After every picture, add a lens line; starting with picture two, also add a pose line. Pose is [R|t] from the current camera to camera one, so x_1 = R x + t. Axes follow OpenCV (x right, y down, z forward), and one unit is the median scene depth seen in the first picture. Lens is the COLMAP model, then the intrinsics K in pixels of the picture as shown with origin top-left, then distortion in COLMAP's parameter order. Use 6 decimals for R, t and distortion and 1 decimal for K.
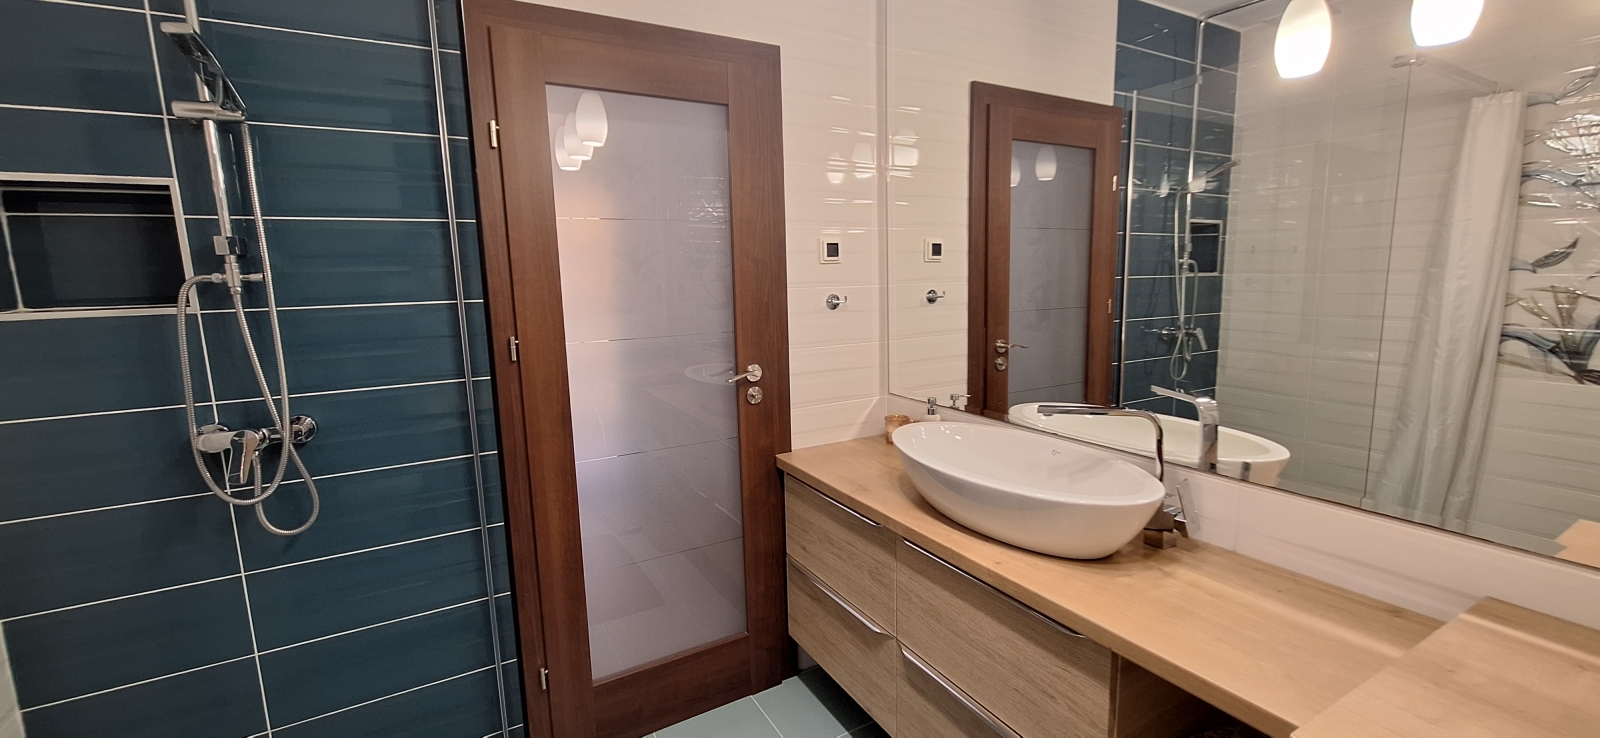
lens RADIAL K [[634.6, 0, 808.6], [0, 634.6, 369.2], [0, 0, 1]] dist [-0.004295, 0.001550]
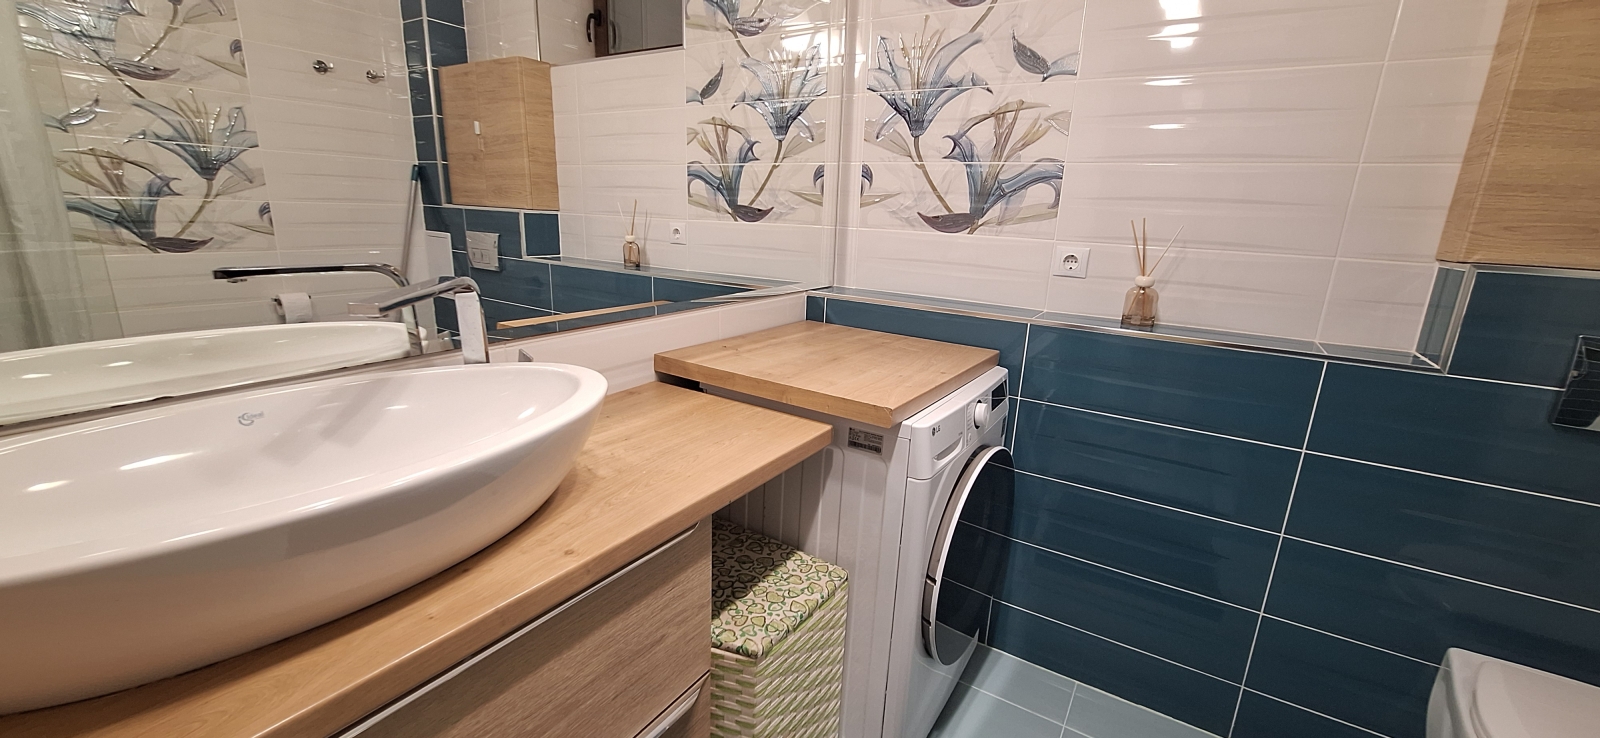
lens RADIAL K [[634.6, 0, 800.2], [0, 634.6, 362.2], [0, 0, 1]] dist [-0.004295, 0.001550]
pose [[-0.444586, -0.225619, 0.866856, -0.150986], [0.100888, 0.948987, 0.298738, -0.009432], [-0.890037, 0.220270, -0.399144, 0.569274]]
